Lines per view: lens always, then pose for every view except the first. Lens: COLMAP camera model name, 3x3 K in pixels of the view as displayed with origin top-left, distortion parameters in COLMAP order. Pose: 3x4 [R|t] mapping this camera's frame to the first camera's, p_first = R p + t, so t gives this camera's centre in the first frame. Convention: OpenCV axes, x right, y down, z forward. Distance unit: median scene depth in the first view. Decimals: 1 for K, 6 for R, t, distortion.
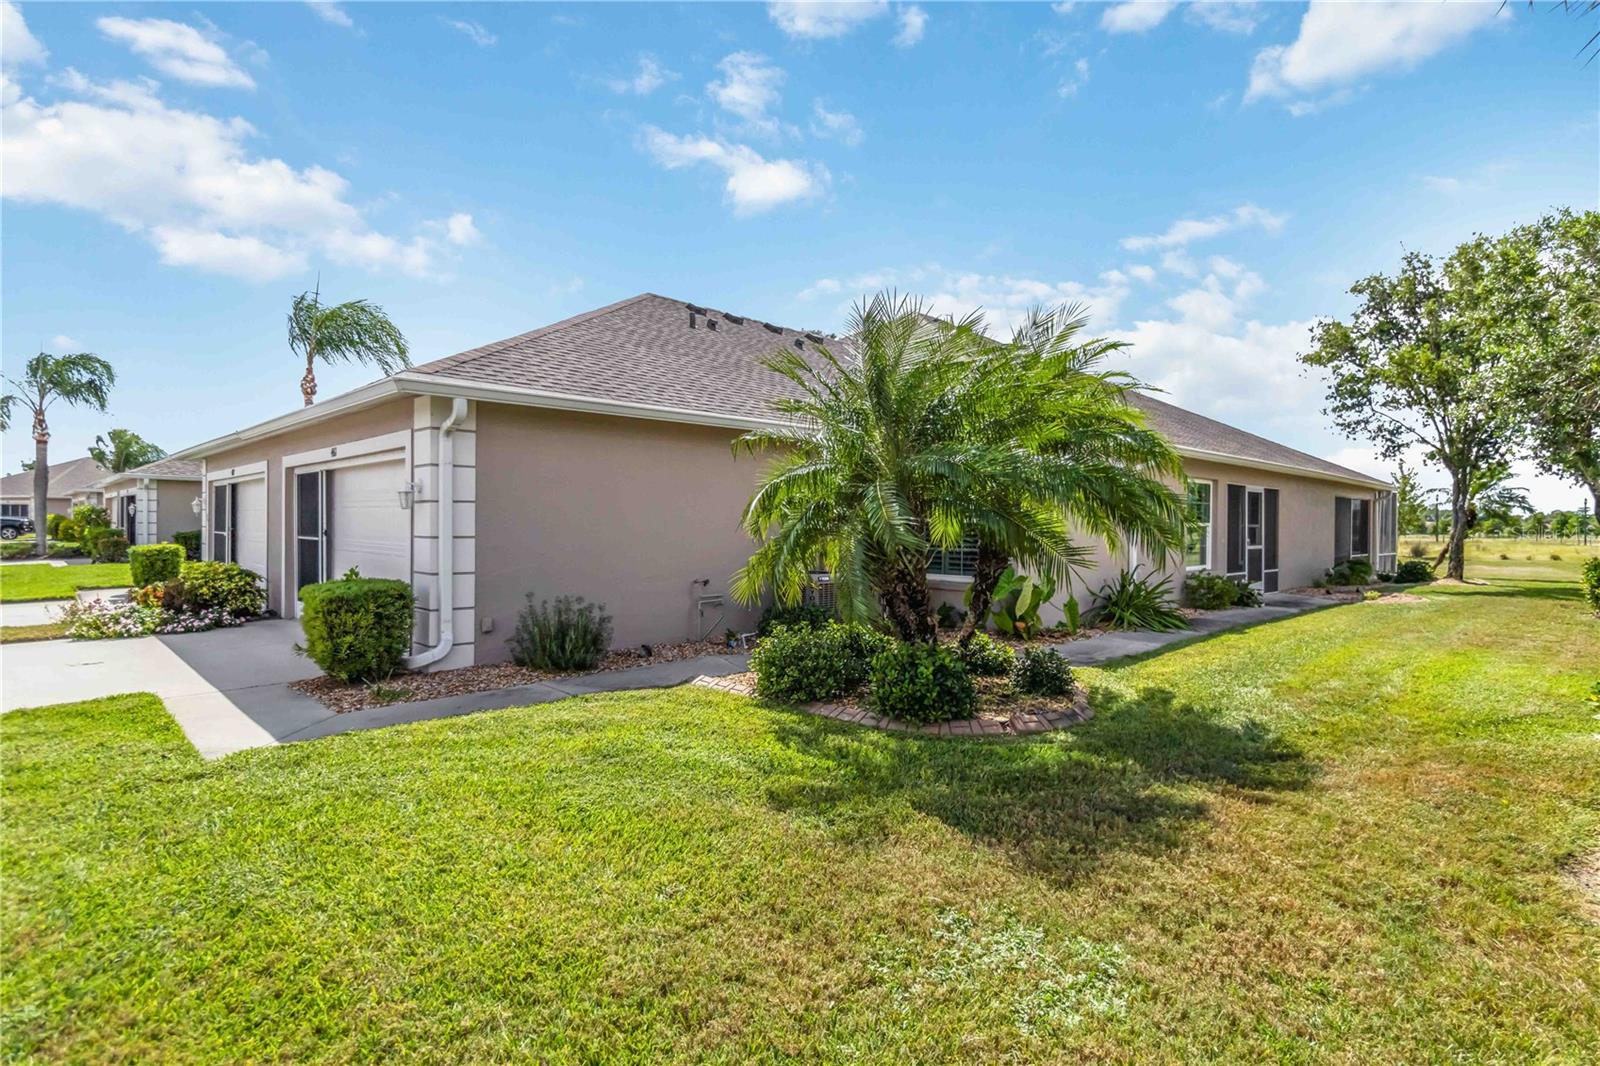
lens RADIAL K [[822.9, 0, 794.4], [0, 822.9, 526.5], [0, 0, 1]] dist [-0.000360, 0.000009]
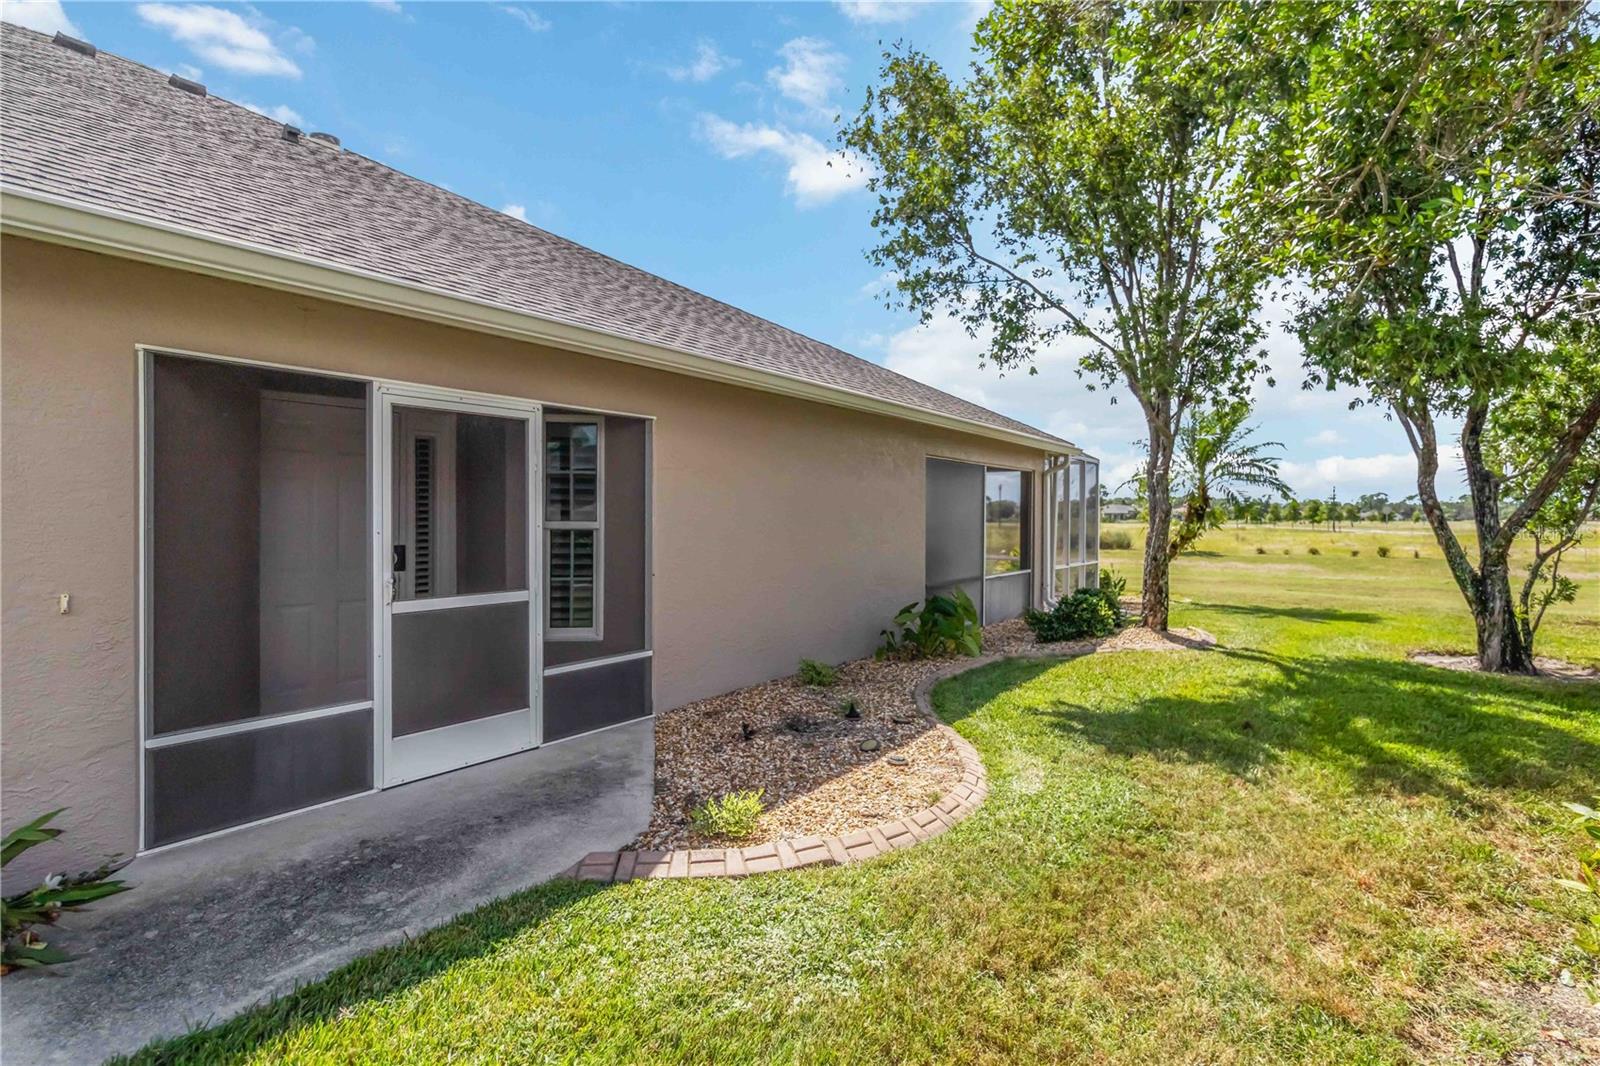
lens RADIAL K [[822.9, 0, 802.4], [0, 822.9, 533.4], [0, 0, 1]] dist [-0.000360, 0.000009]
pose [[0.980508, -0.012296, 0.196094, 0.524914], [0.008493, 0.999759, 0.020223, -0.005827], [-0.196296, -0.018164, 0.980376, 0.589752]]
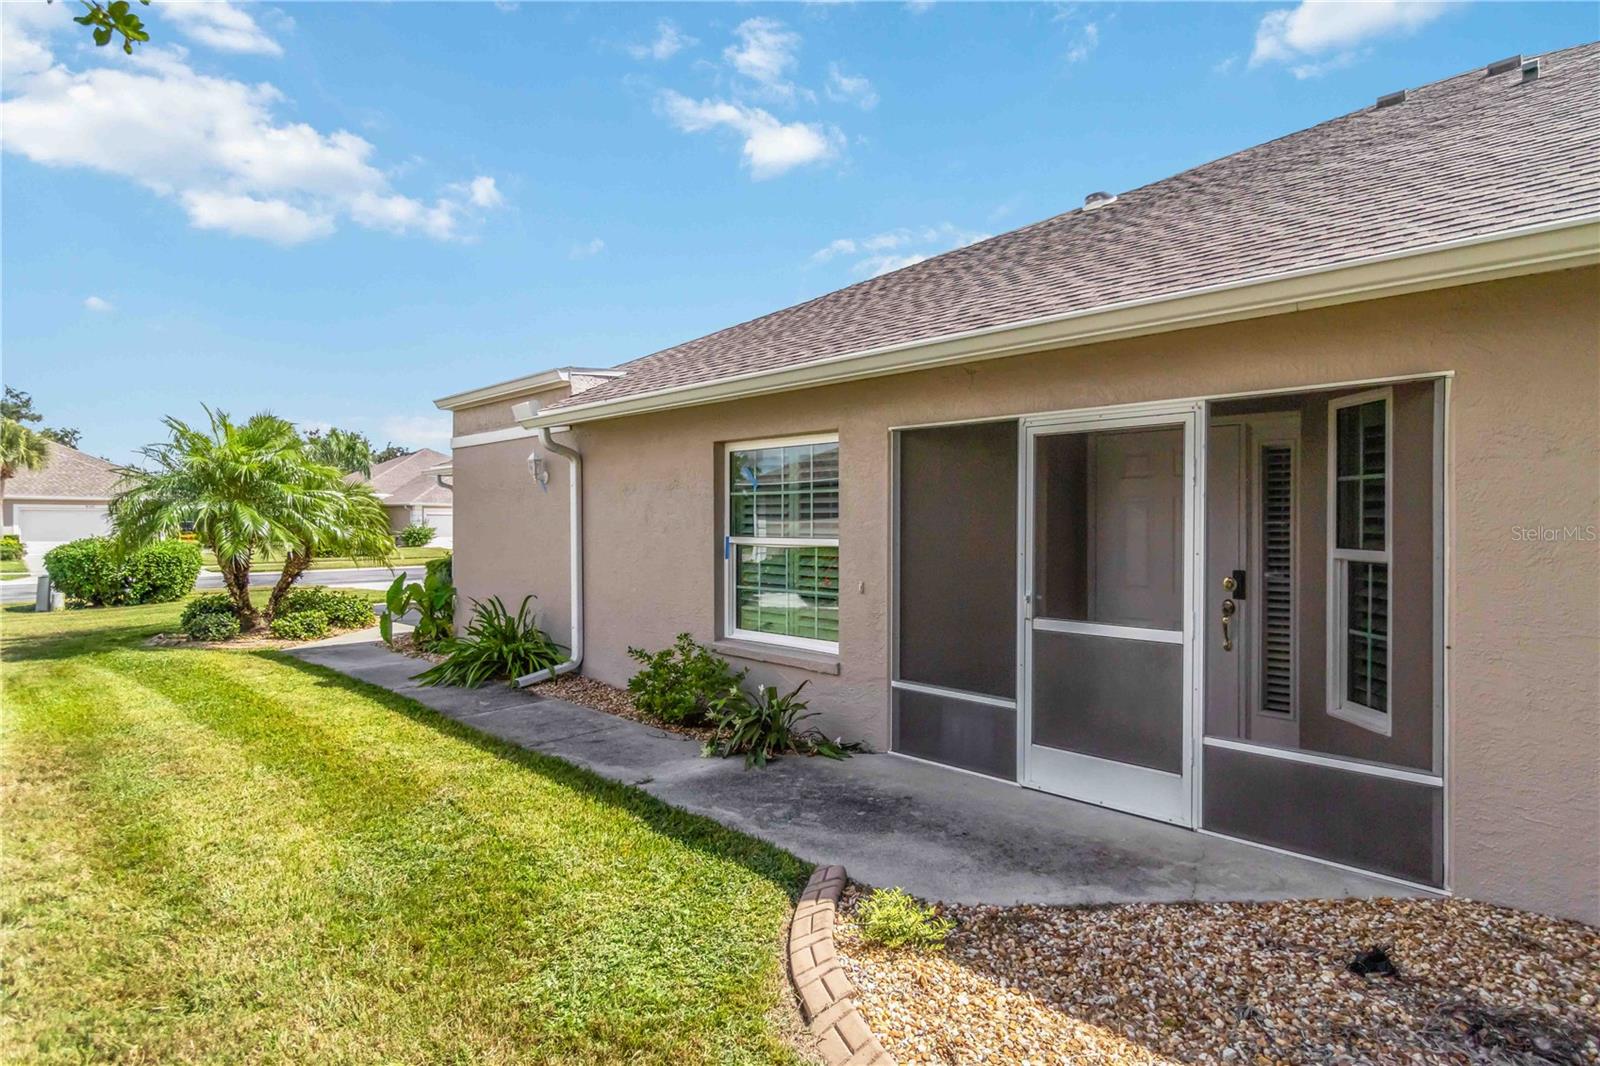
lens RADIAL K [[784.2, 0, 802.7], [0, 784.2, 525.7], [0, 0, 1]] dist [0.004266, 0.000351]
pose [[0.054118, -0.012736, -0.998453, 0.724856], [-0.007669, 0.999884, -0.013170, -0.007349], [0.998505, 0.008369, 0.054014, 0.788009]]
